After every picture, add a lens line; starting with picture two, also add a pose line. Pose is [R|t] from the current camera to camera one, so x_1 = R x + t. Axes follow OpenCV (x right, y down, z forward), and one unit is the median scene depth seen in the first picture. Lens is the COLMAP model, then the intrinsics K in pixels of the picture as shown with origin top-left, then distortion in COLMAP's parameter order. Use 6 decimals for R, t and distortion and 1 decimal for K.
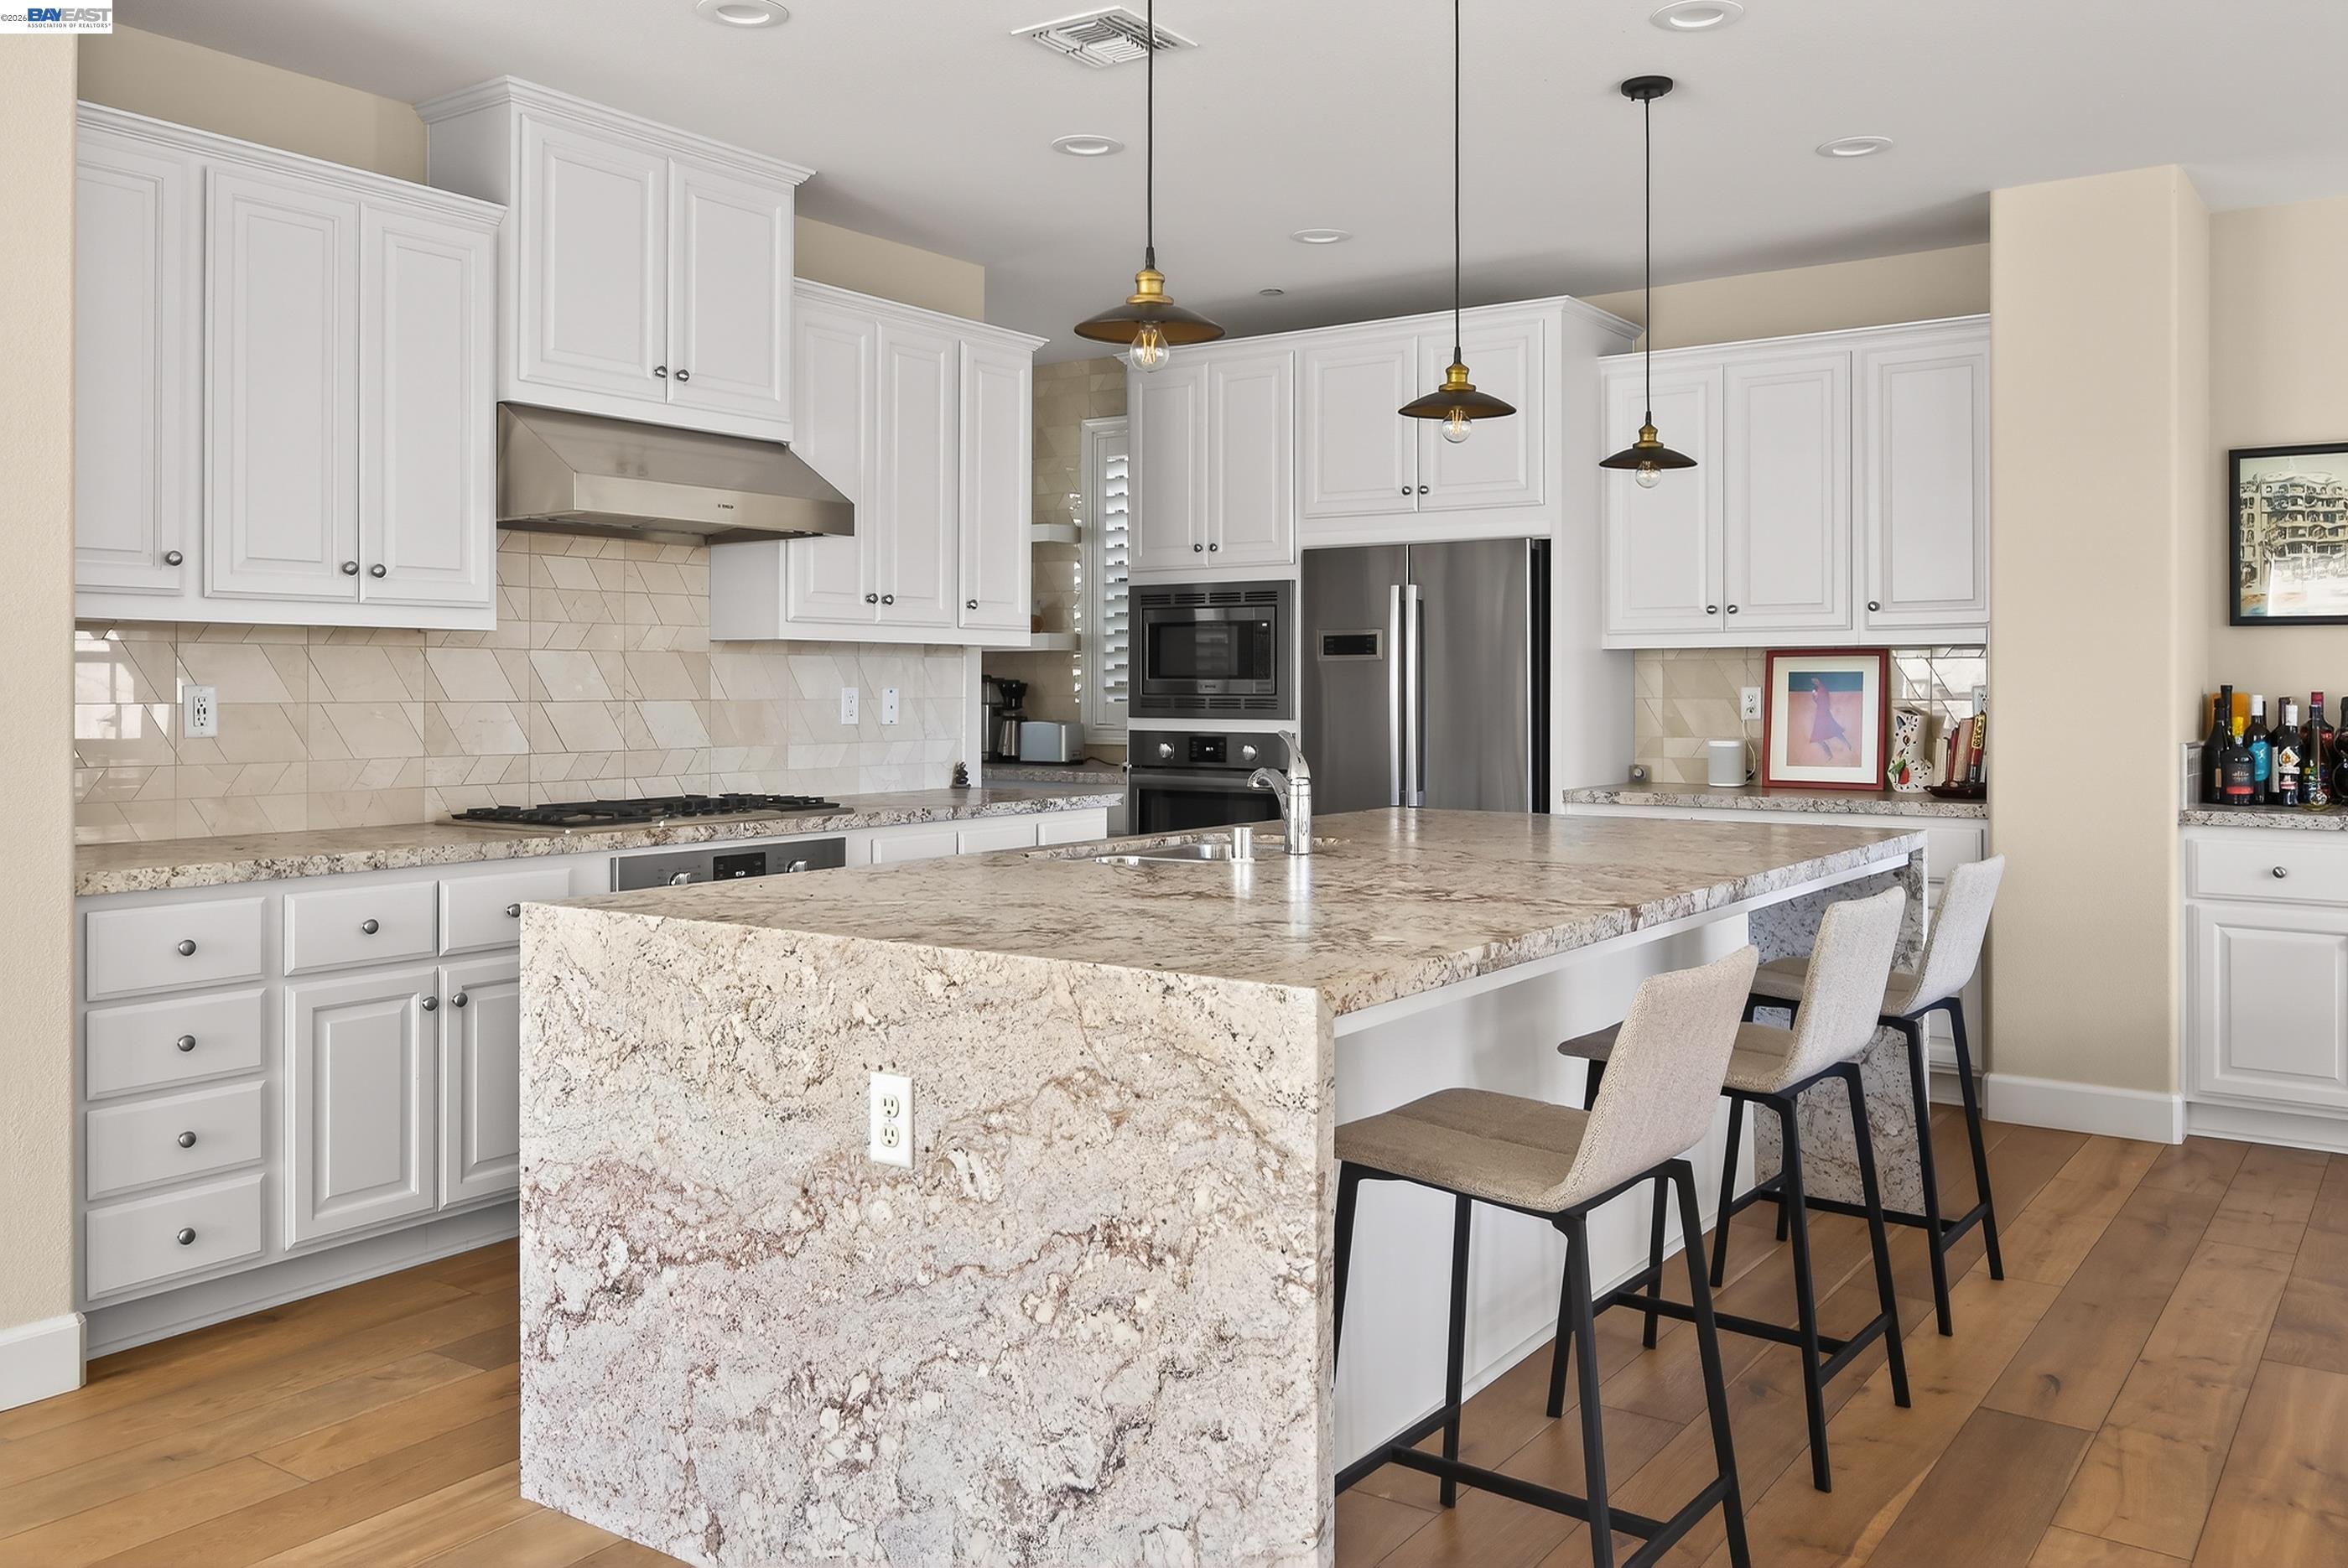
lens RADIAL K [[1803.4, 0, 1163.8], [0, 1803.4, 679.4], [0, 0, 1]] dist [0.006923, 0.006570]
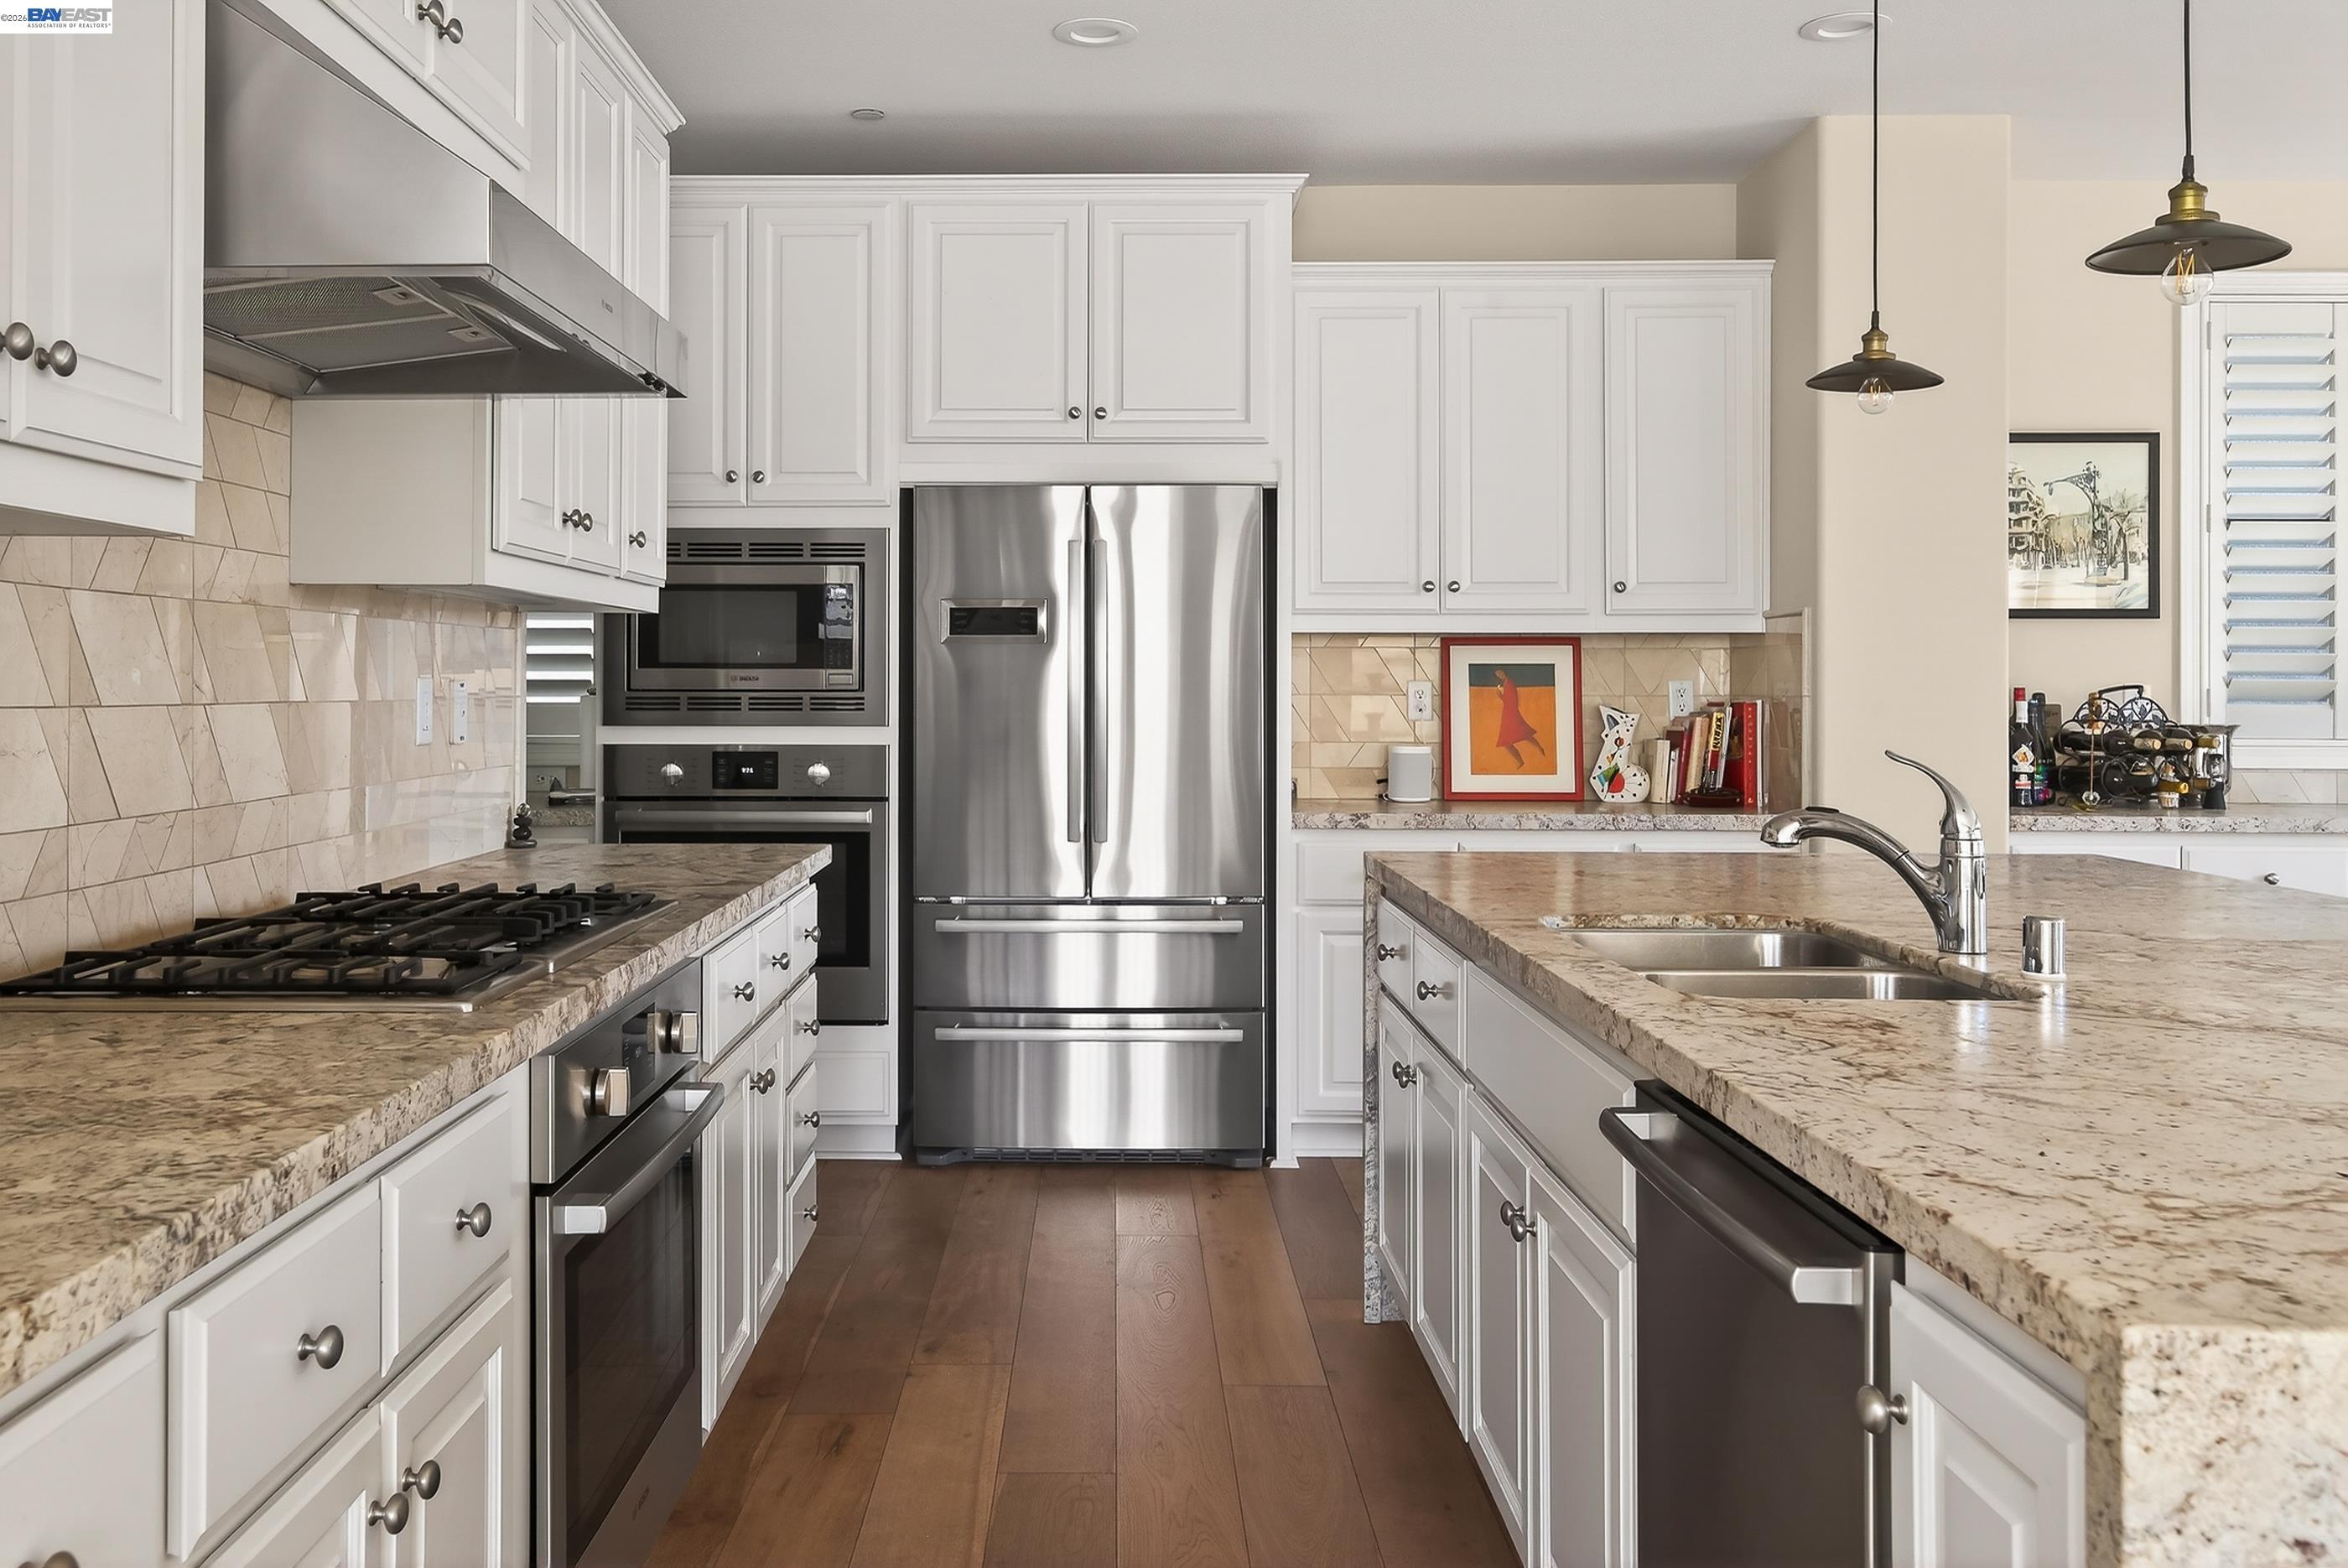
lens RADIAL K [[1933.9, 0, 1073.3], [0, 1933.9, 677.0], [0, 0, 1]] dist [-0.000830, -0.006985]
pose [[0.824961, 0.003544, 0.565179, -0.383966], [-0.004270, 0.999991, -0.000038, 0.003742], [-0.565174, -0.002382, 0.824968, 0.435228]]
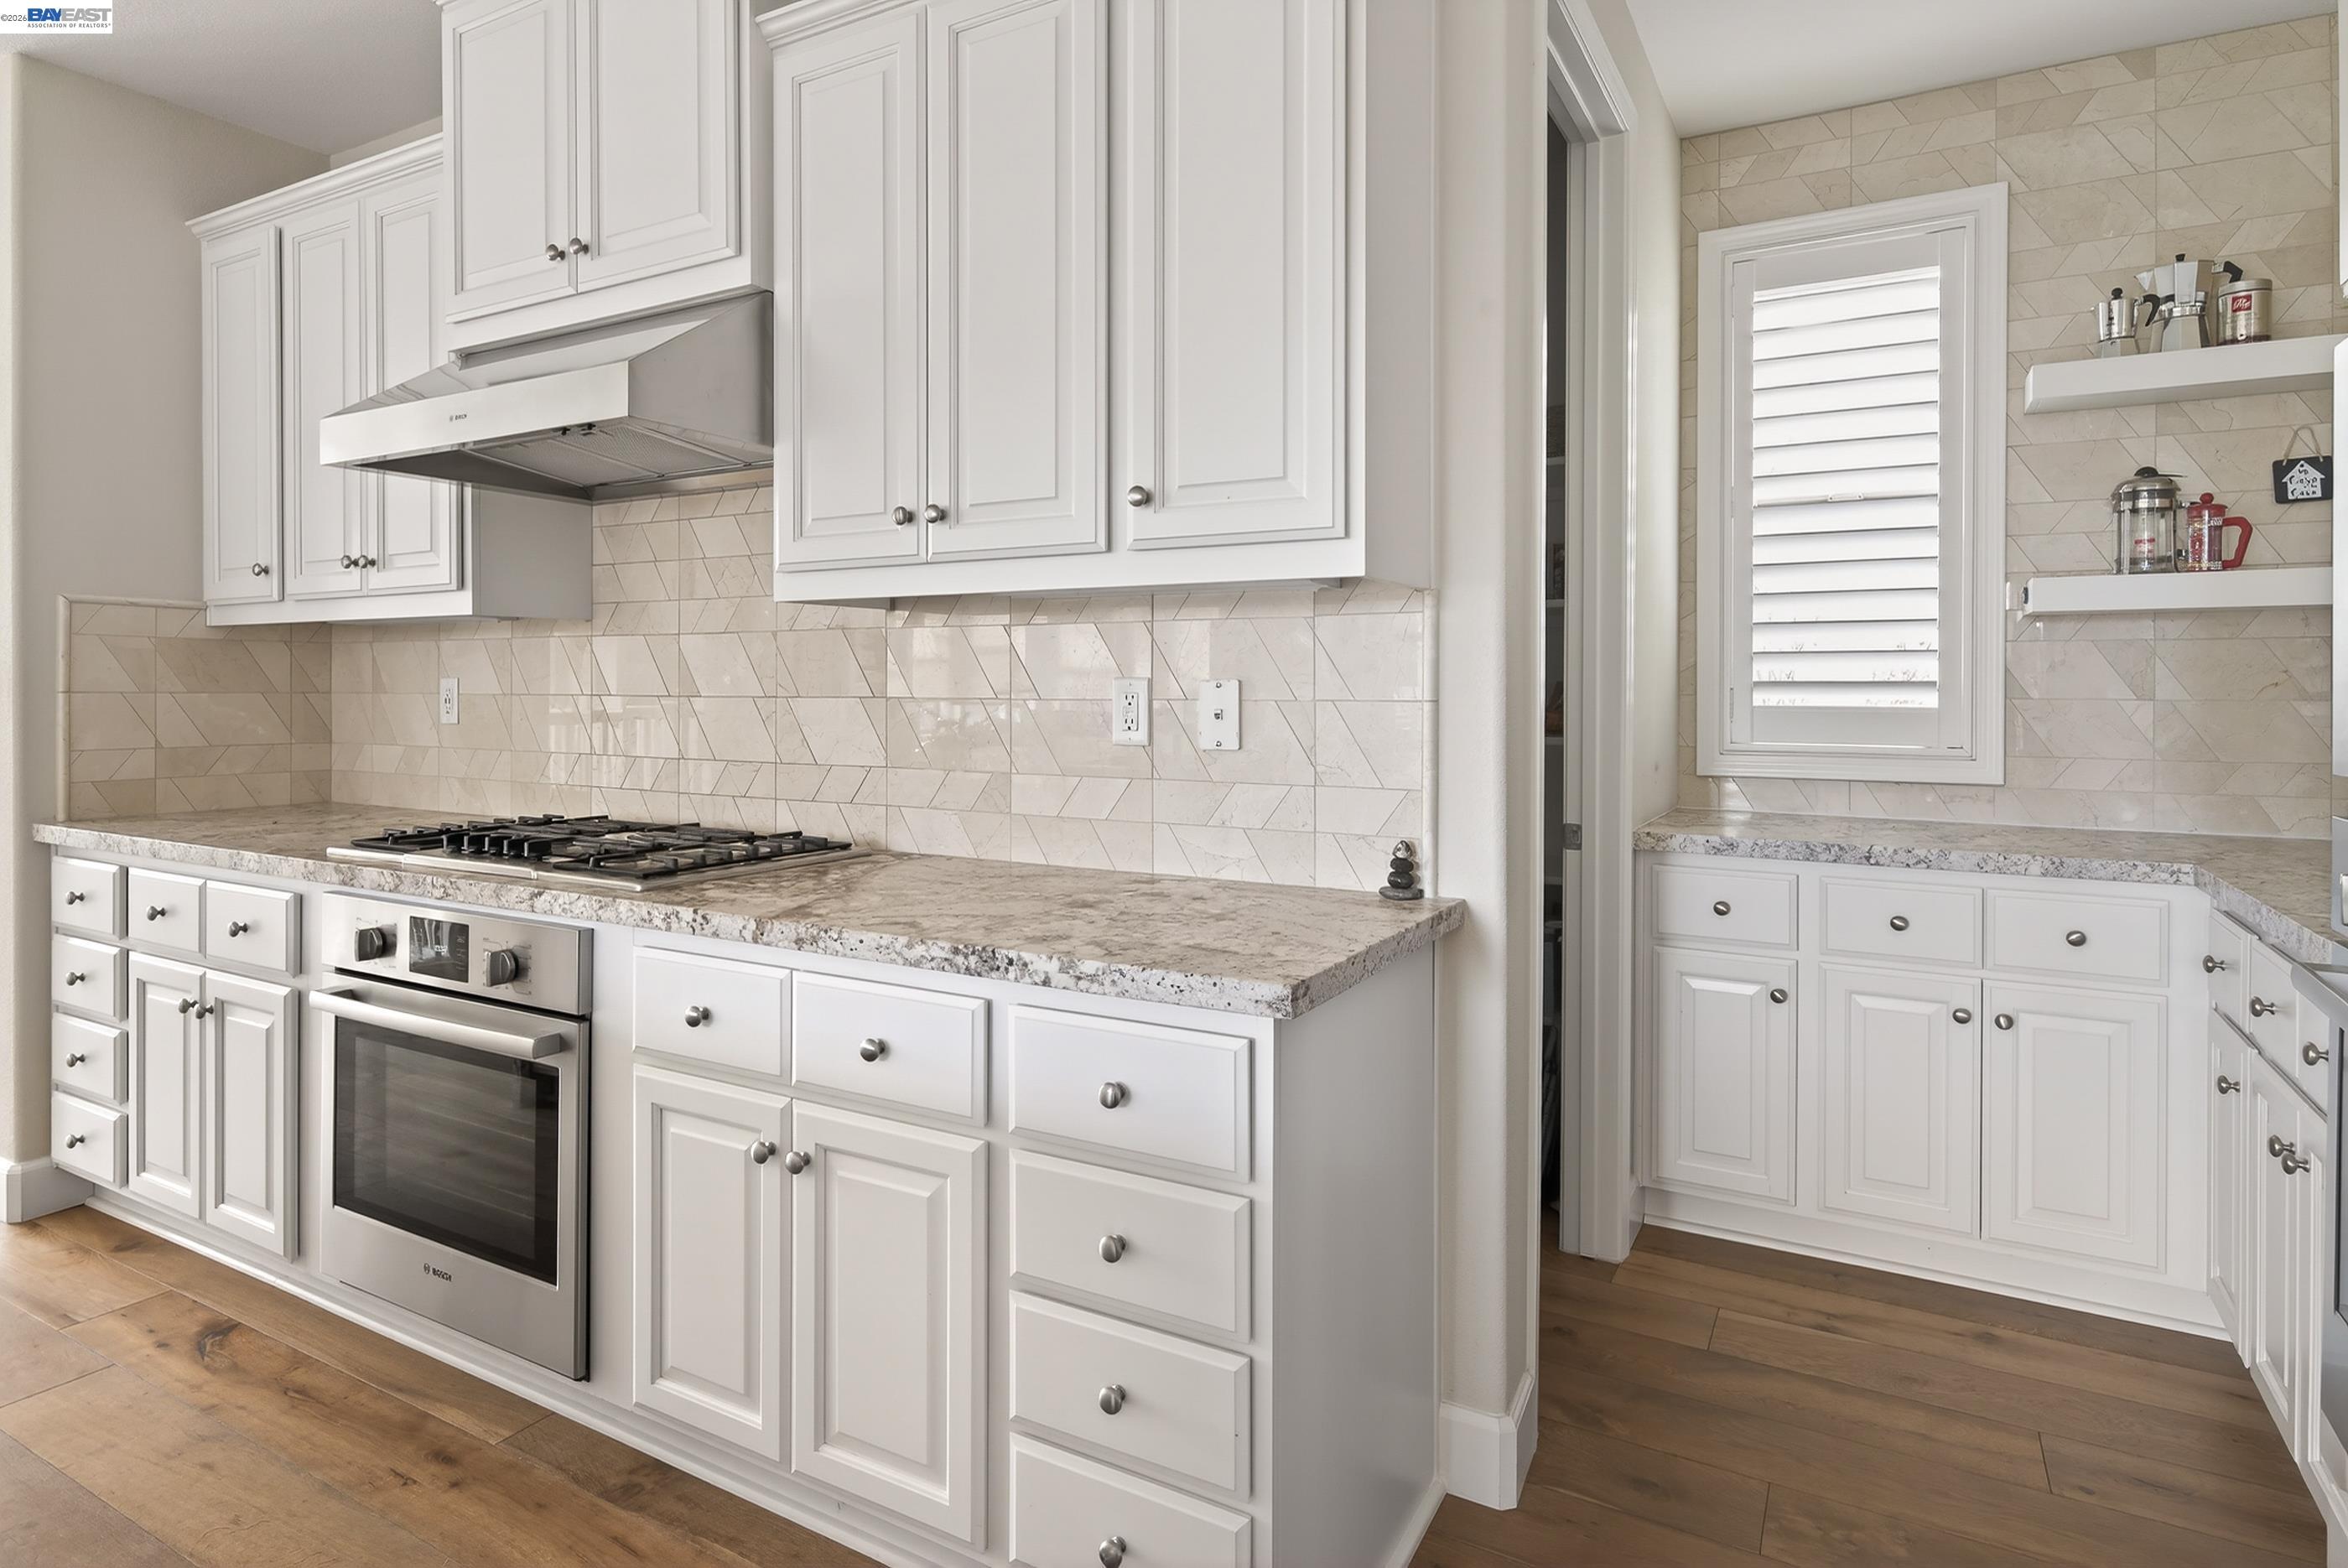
lens RADIAL K [[1278.7, 0, 1166.3], [0, 1278.7, 690.9], [0, 0, 1]] dist [0.002117, 0.001213]
pose [[0.093491, 0.005291, -0.995606, 0.242842], [0.005524, 0.999968, 0.005833, 0.007007], [0.995605, -0.006045, 0.093459, 1.080528]]
